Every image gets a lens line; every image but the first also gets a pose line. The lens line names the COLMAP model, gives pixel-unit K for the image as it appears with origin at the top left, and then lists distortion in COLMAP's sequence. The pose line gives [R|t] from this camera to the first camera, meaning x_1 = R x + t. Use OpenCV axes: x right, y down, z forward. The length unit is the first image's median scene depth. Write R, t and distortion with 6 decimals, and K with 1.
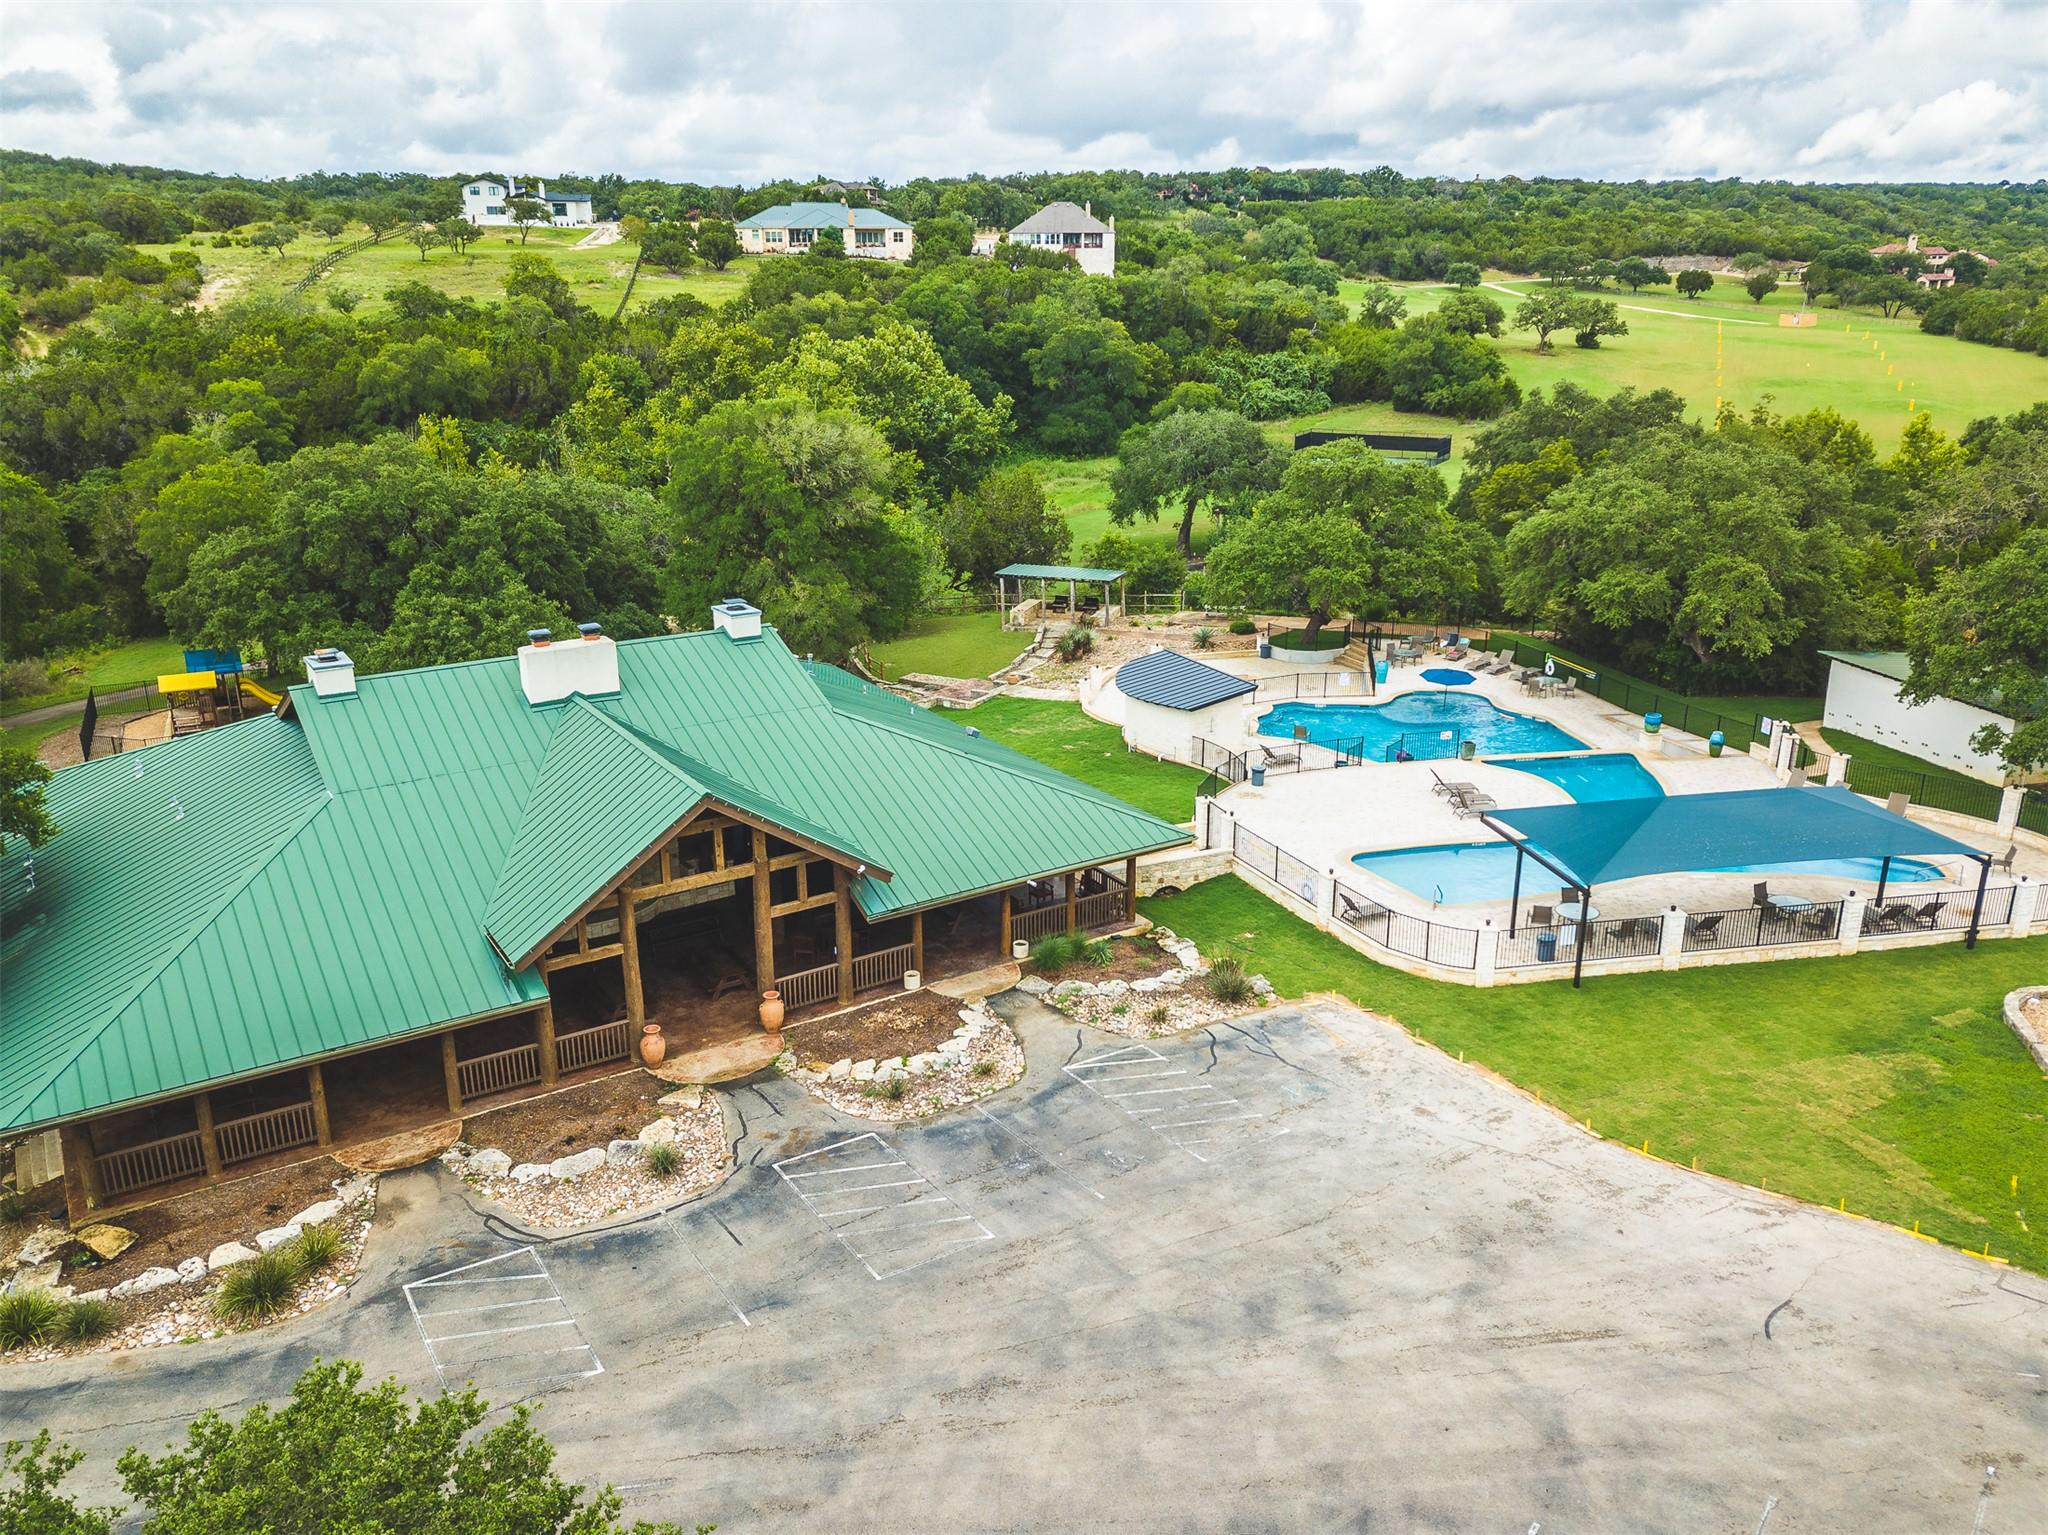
lens RADIAL K [[1576.0, 0, 1024.0], [0, 1576.0, 767.5], [0, 0, 1]] dist [0.023119, 0.004661]
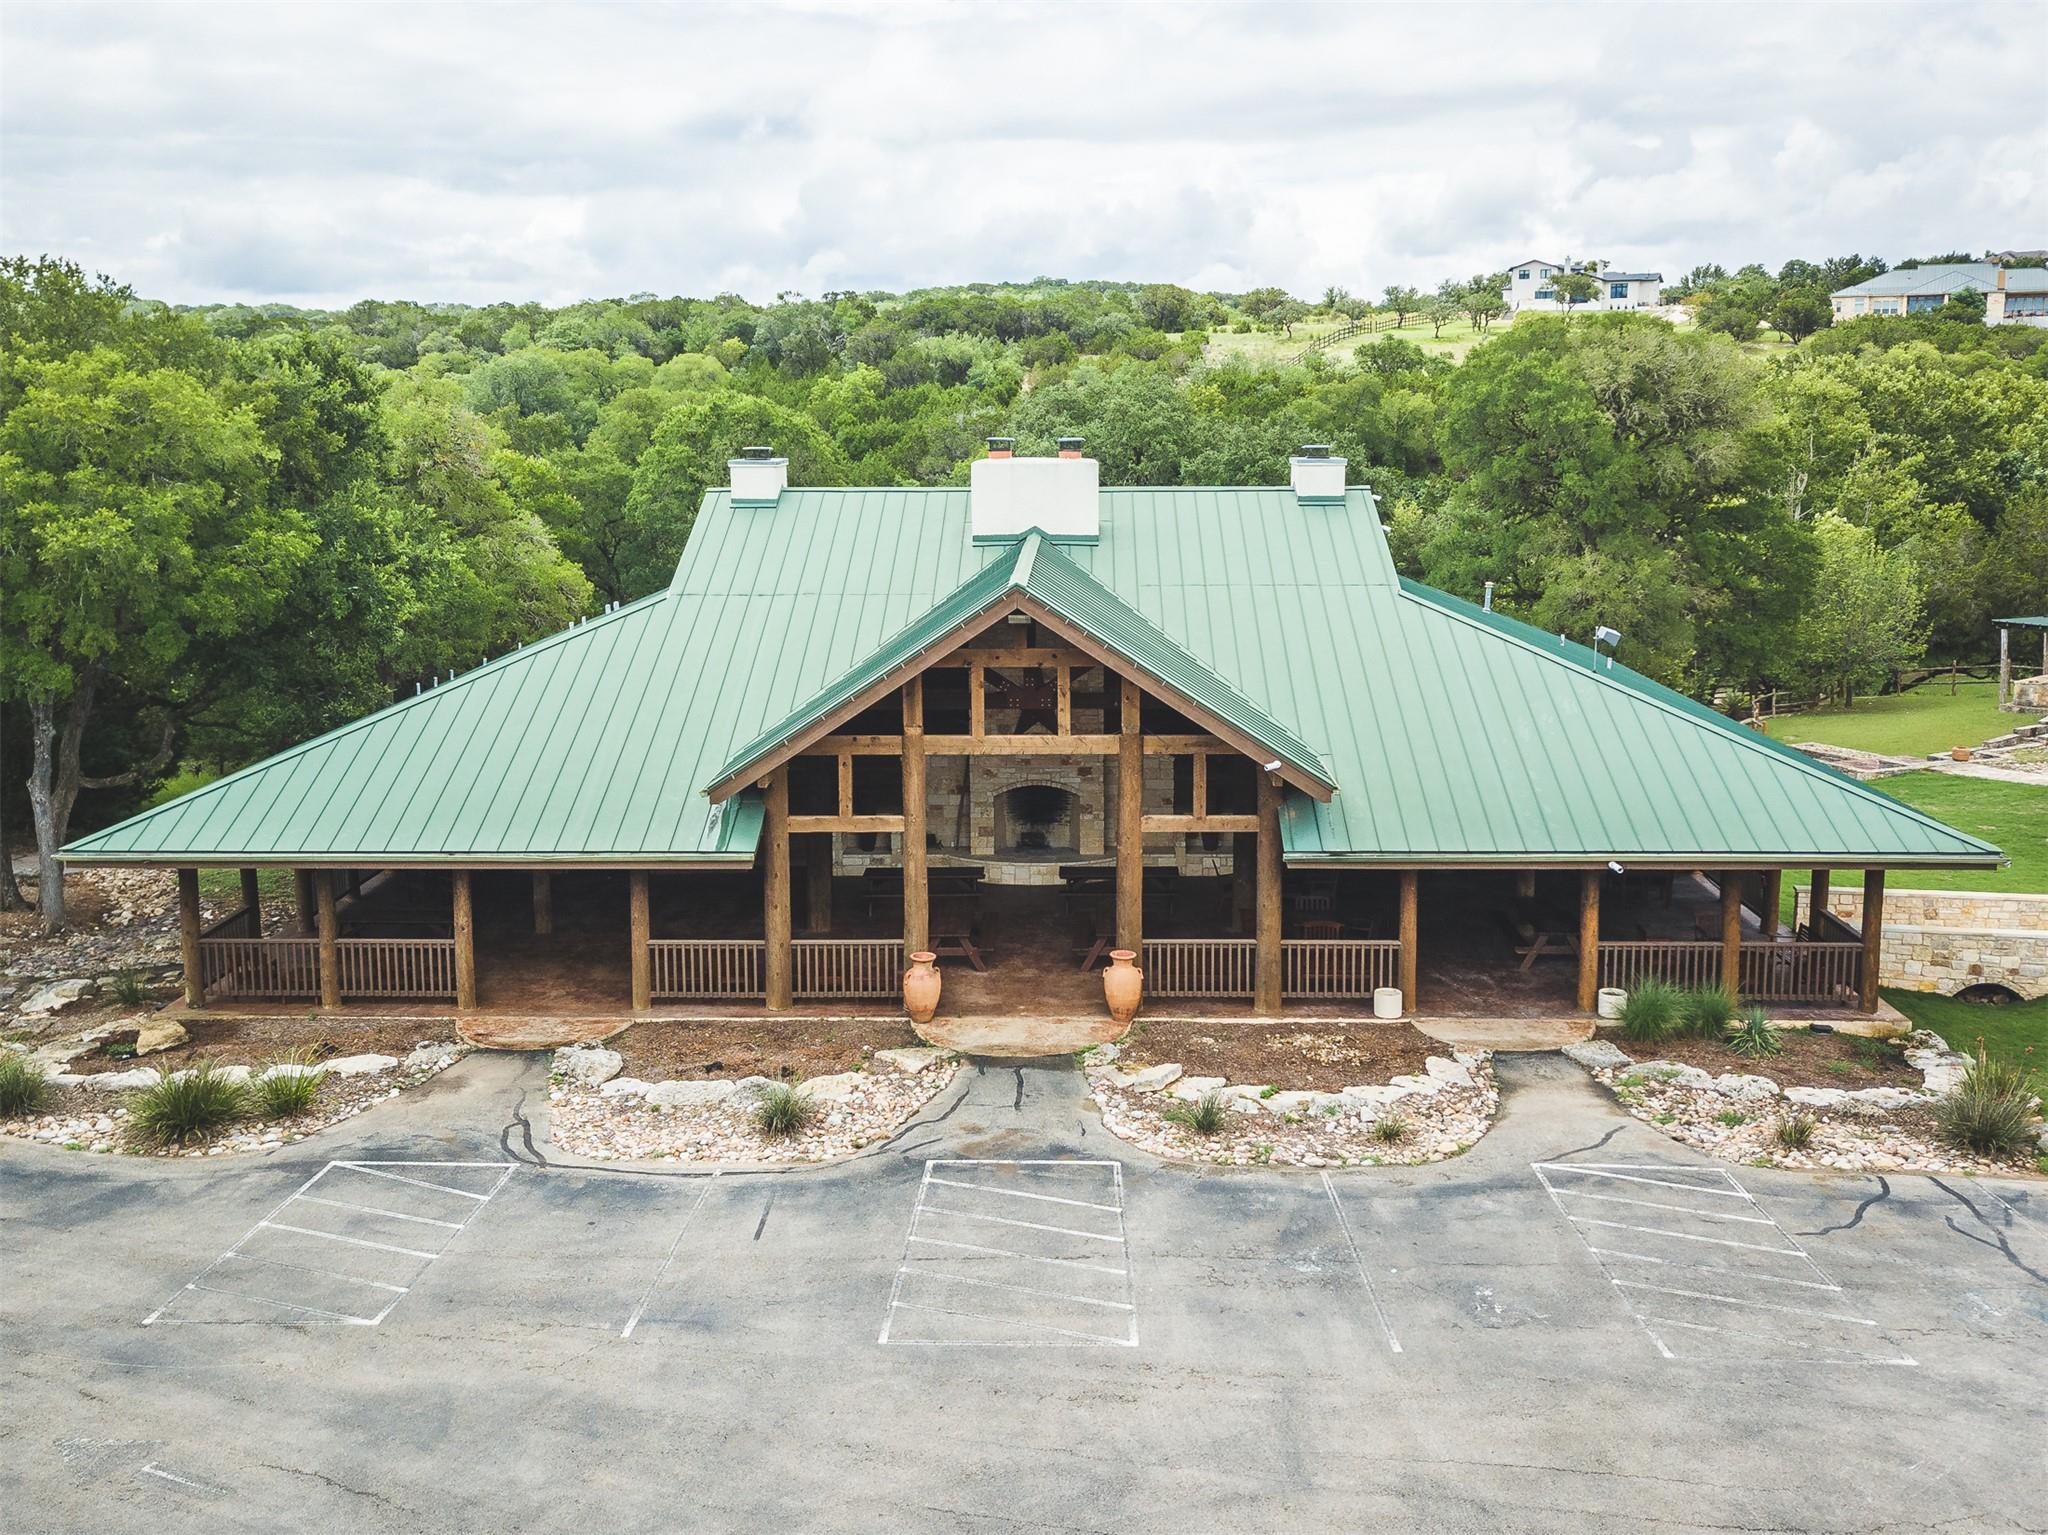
lens RADIAL K [[1890.2, 0, 1029.1], [0, 1890.2, 684.6], [0, 0, 1]] dist [0.019206, 0.010309]
pose [[0.824965, 0.081374, -0.559295, 0.210223], [-0.171326, 0.979024, -0.110267, 0.124162], [0.538590, 0.186788, 0.821602, 0.341897]]
